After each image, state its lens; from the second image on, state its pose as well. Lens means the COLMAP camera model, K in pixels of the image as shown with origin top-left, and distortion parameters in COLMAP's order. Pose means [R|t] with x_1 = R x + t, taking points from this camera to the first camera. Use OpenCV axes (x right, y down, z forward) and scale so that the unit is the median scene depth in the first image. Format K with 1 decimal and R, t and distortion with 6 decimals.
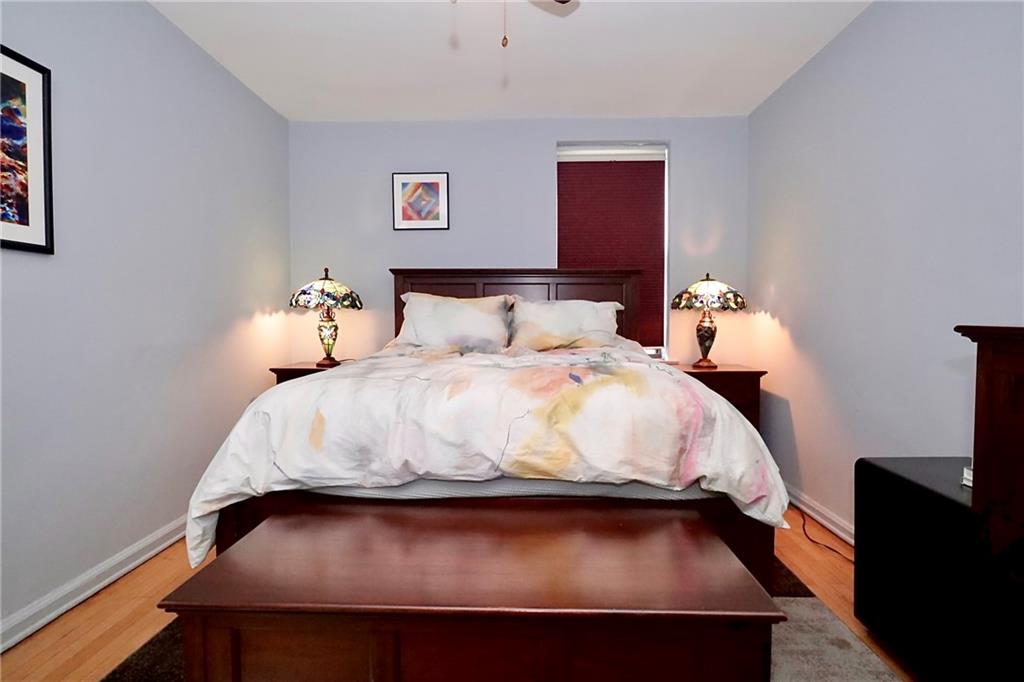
lens RADIAL K [[528.4, 0, 509.0], [0, 528.4, 338.9], [0, 0, 1]] dist [-0.004001, 0.001221]
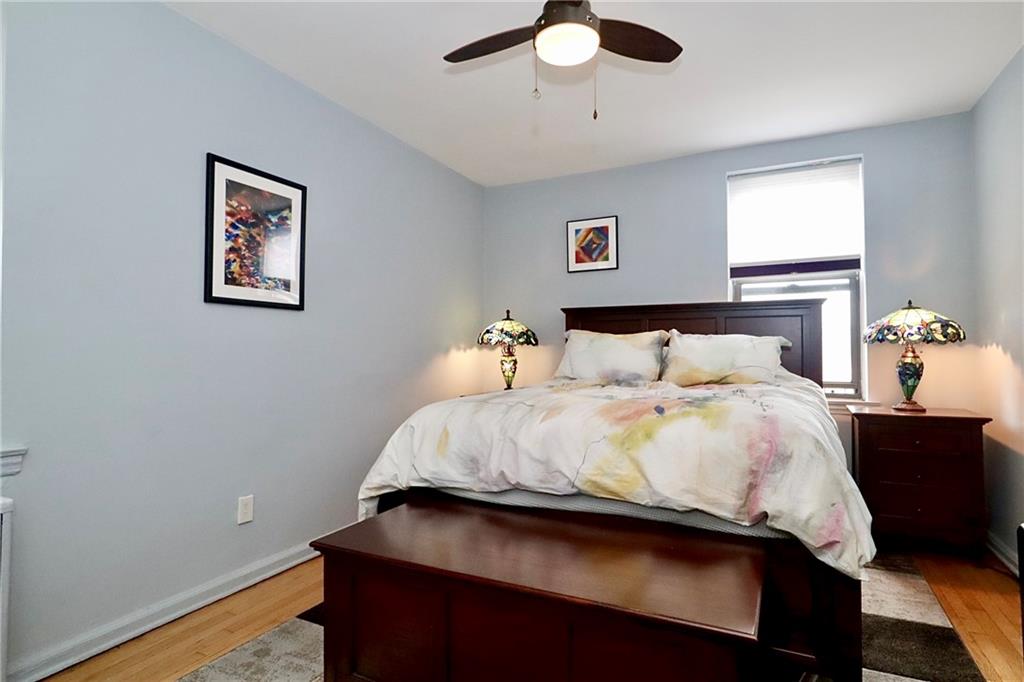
lens RADIAL K [[543.0, 0, 511.5], [0, 543.0, 338.1], [0, 0, 1]] dist [-0.005401, 0.002324]
pose [[0.907329, -0.014116, -0.420185, 0.288297], [-0.014054, 0.997859, -0.063869, 0.003875], [0.420187, 0.063855, 0.905188, -0.112034]]
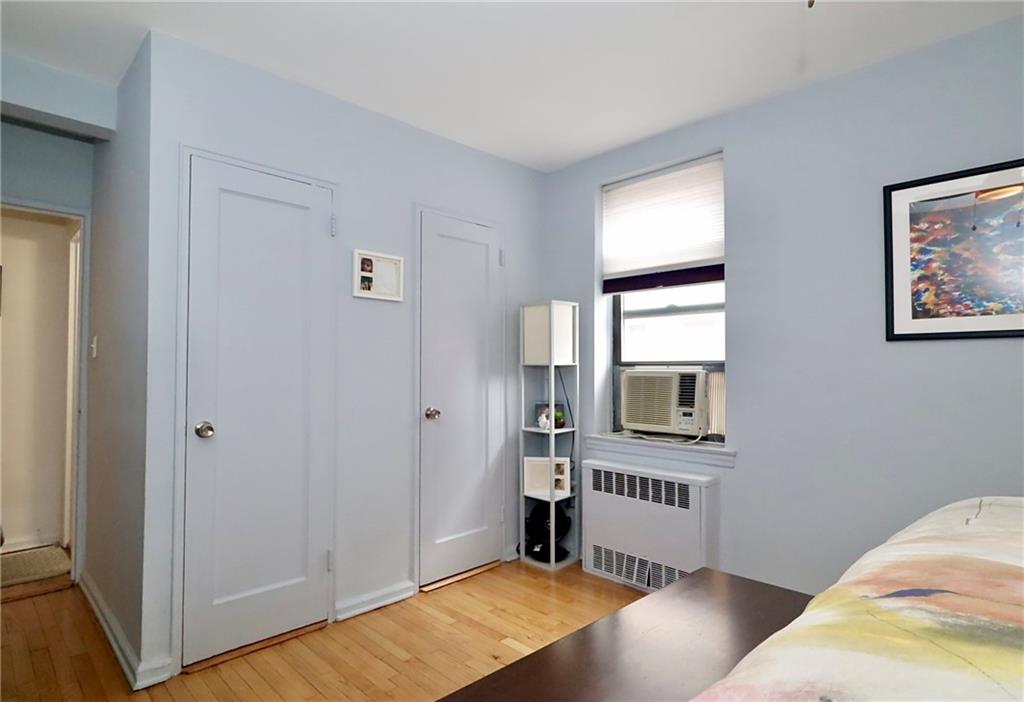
lens RADIAL K [[556.2, 0, 509.8], [0, 556.2, 360.1], [0, 0, 1]] dist [-0.001032, 0.000210]
pose [[-0.689821, -0.021176, -0.723671, 0.603524], [-0.036421, 0.999322, 0.005475, -0.083244], [0.723064, 0.030134, -0.690124, 0.975692]]
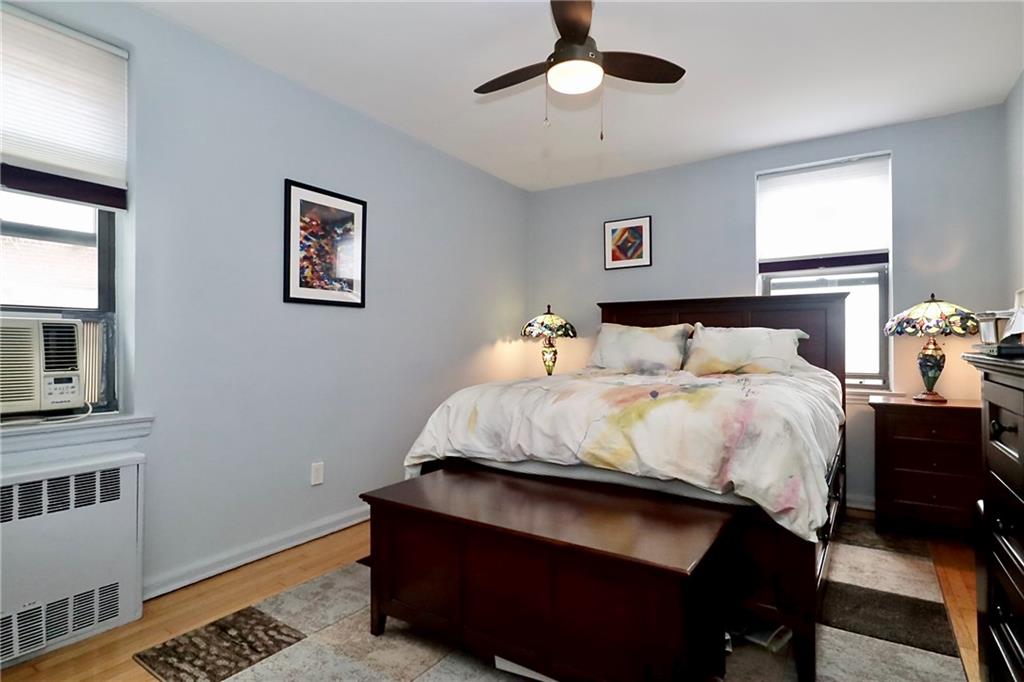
lens RADIAL K [[528.4, 0, 510.3], [0, 528.4, 337.1], [0, 0, 1]] dist [-0.004001, 0.001221]
pose [[0.846922, -0.007973, -0.531658, 0.449390], [-0.020611, 0.998644, -0.047810, 0.007238], [0.531318, 0.051449, 0.845609, -0.194459]]
